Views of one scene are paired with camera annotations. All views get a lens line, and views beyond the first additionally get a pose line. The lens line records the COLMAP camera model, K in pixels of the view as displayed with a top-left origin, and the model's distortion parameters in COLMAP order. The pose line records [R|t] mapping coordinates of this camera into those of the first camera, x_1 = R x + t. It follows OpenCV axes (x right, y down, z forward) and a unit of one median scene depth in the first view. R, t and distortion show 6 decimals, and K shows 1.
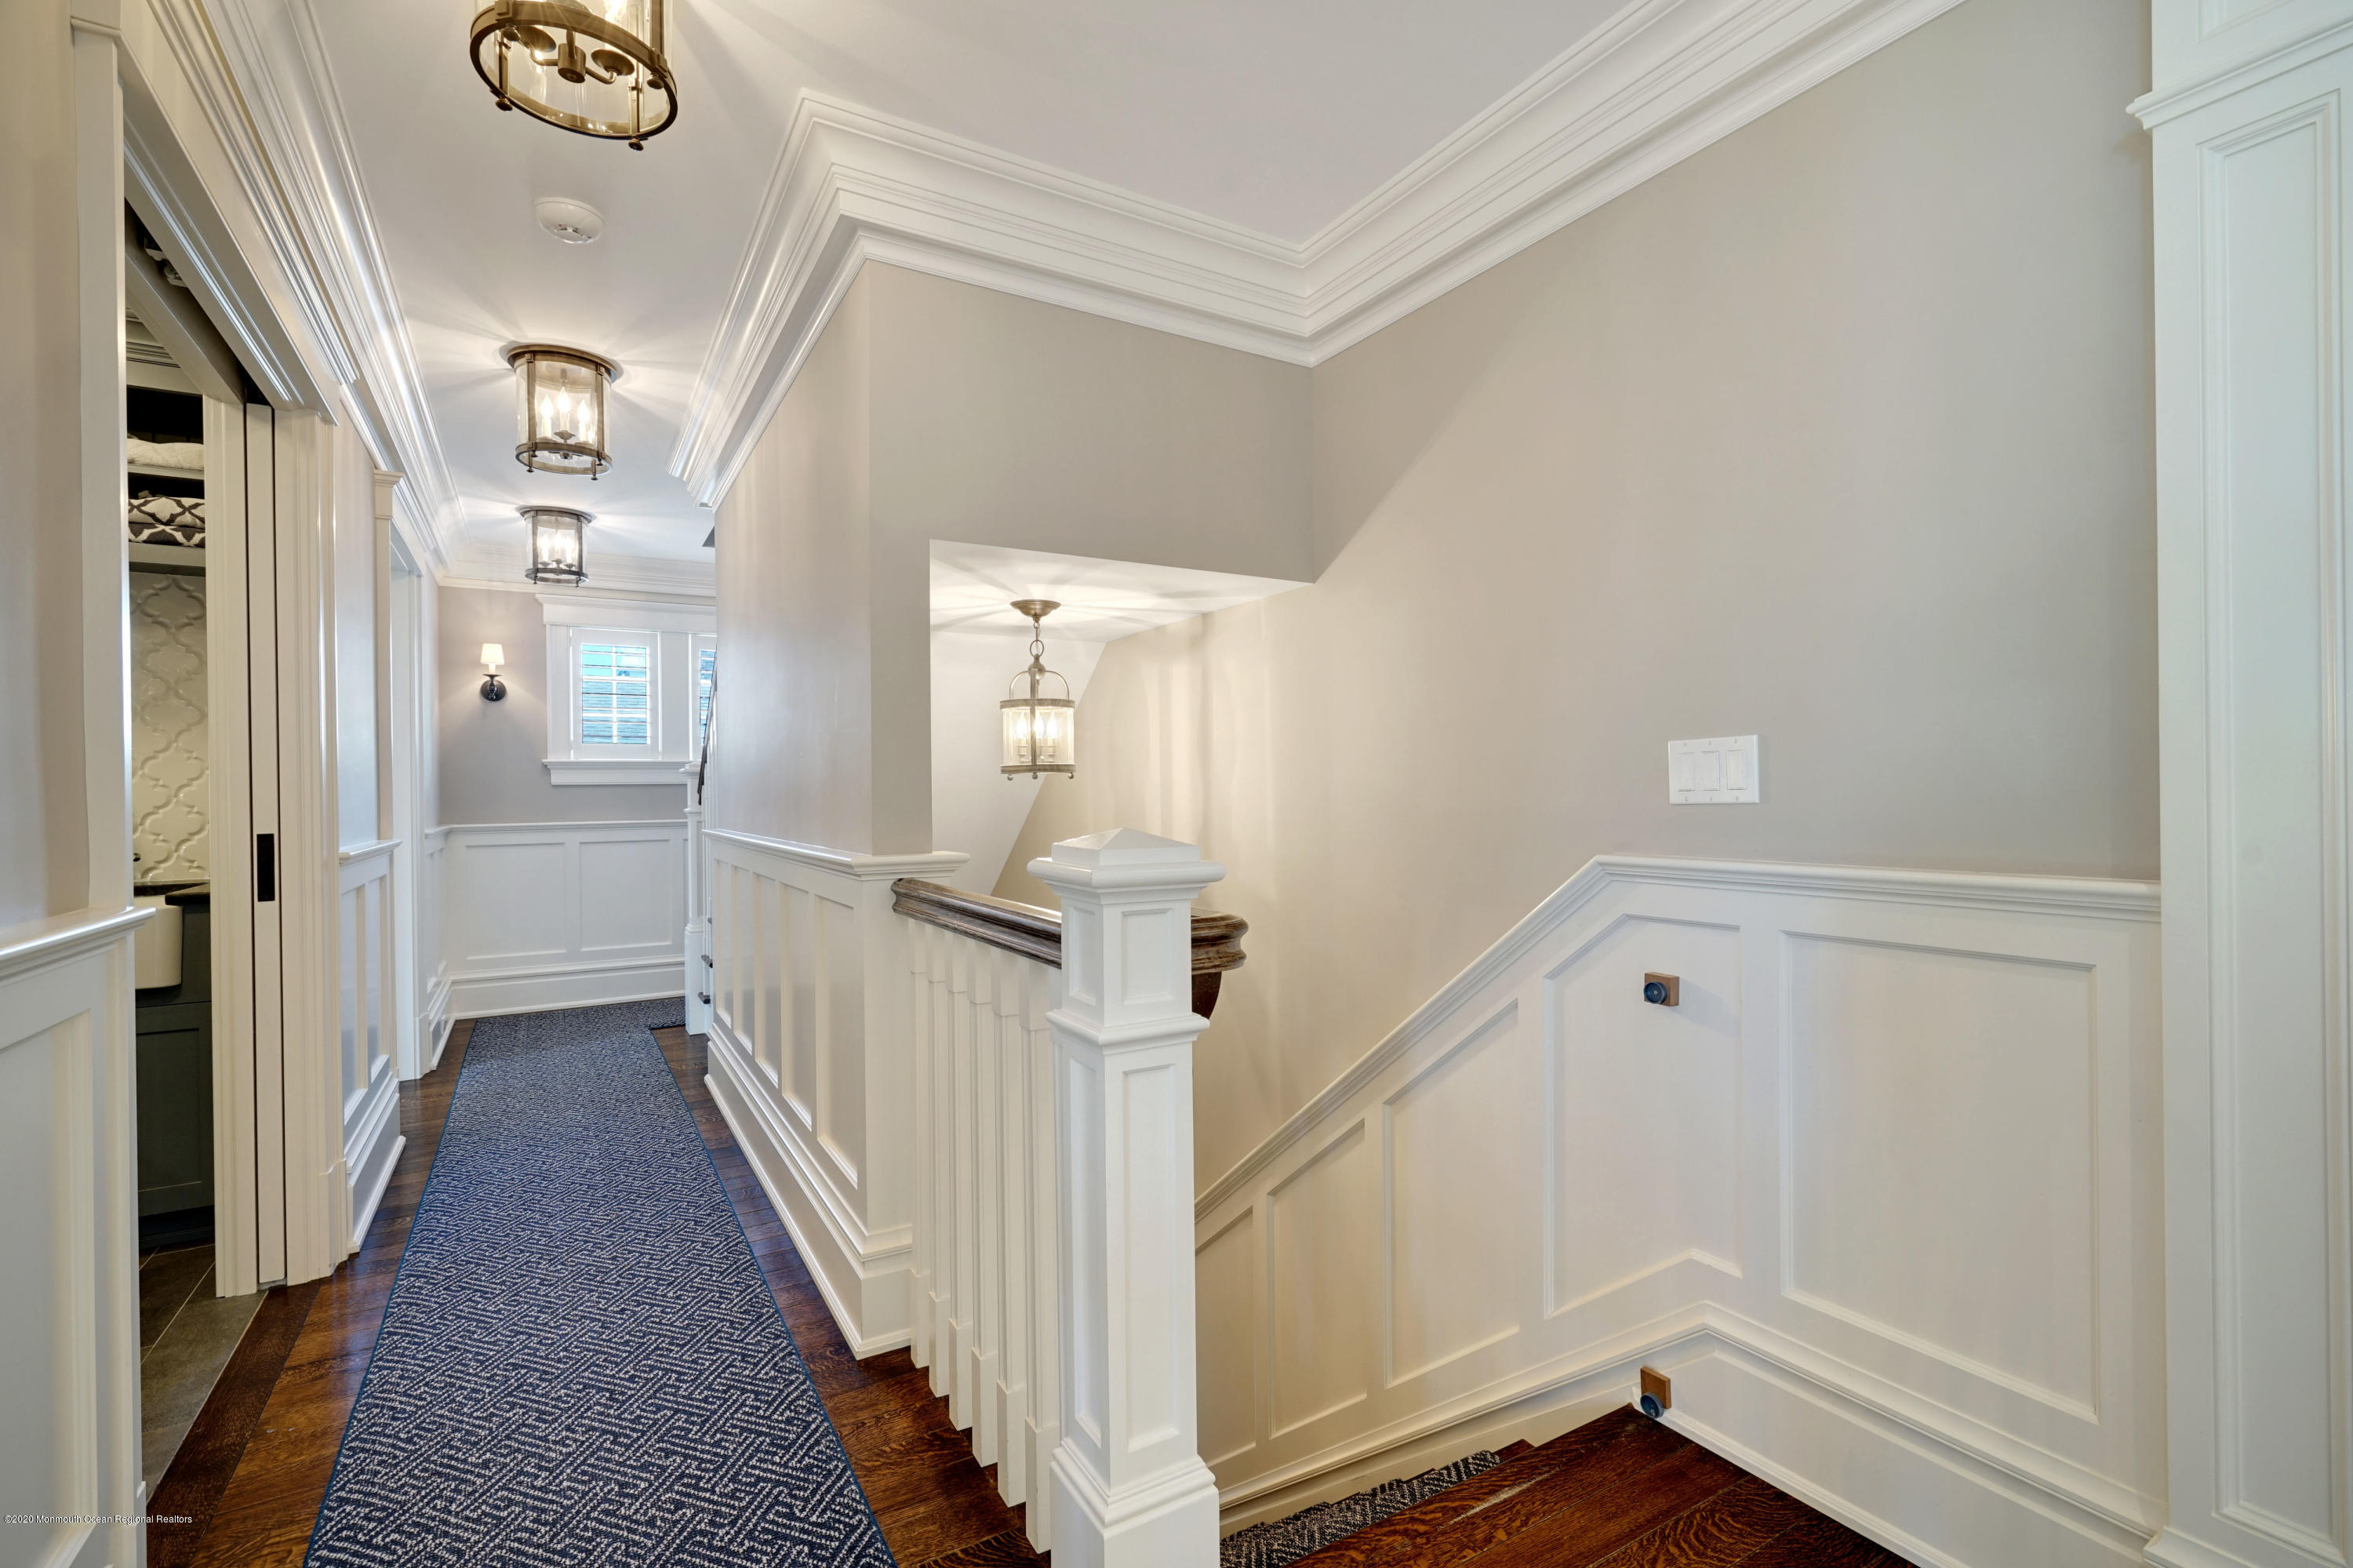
lens RADIAL K [[1056.1, 0, 1169.4], [0, 1056.1, 793.4], [0, 0, 1]] dist [-0.003267, 0.000822]
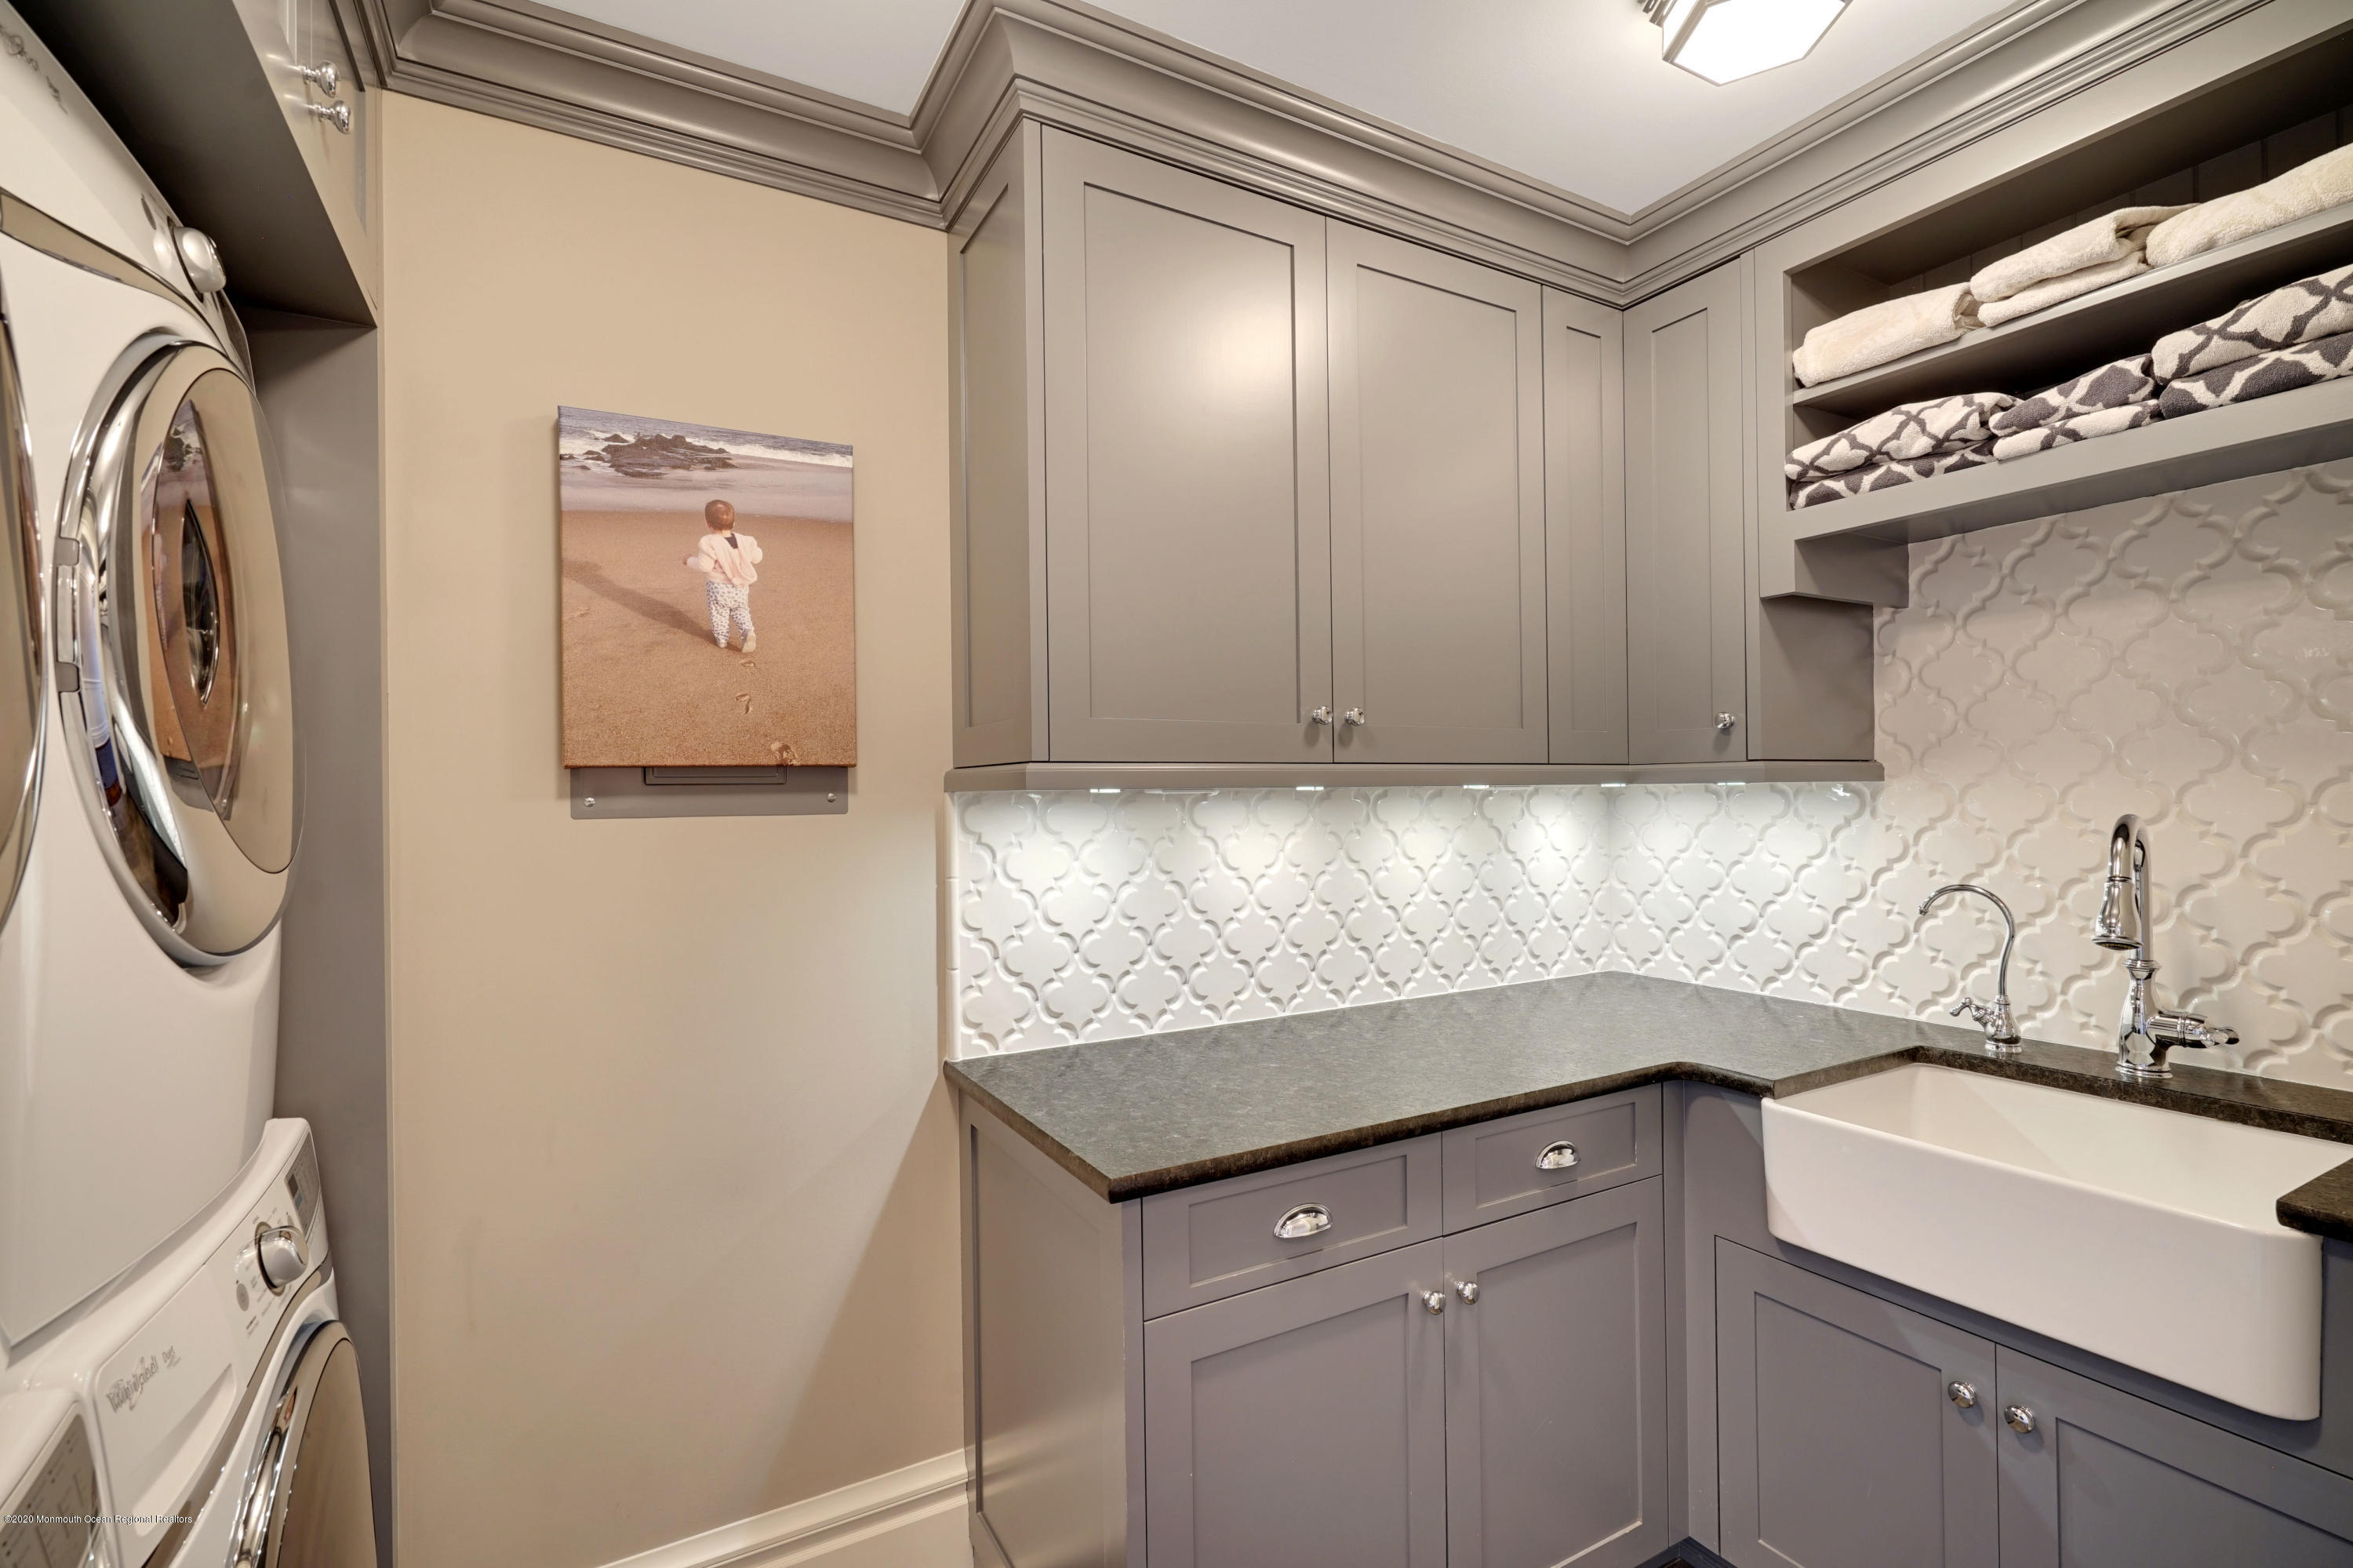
lens RADIAL K [[1056.1, 0, 1171.8], [0, 1056.1, 788.9], [0, 0, 1]] dist [-0.003267, 0.000822]
pose [[-0.025084, 0.009597, -0.999639, -0.482857], [0.012262, 0.999882, 0.009292, -0.074128], [0.999610, -0.012025, -0.025199, 0.528079]]
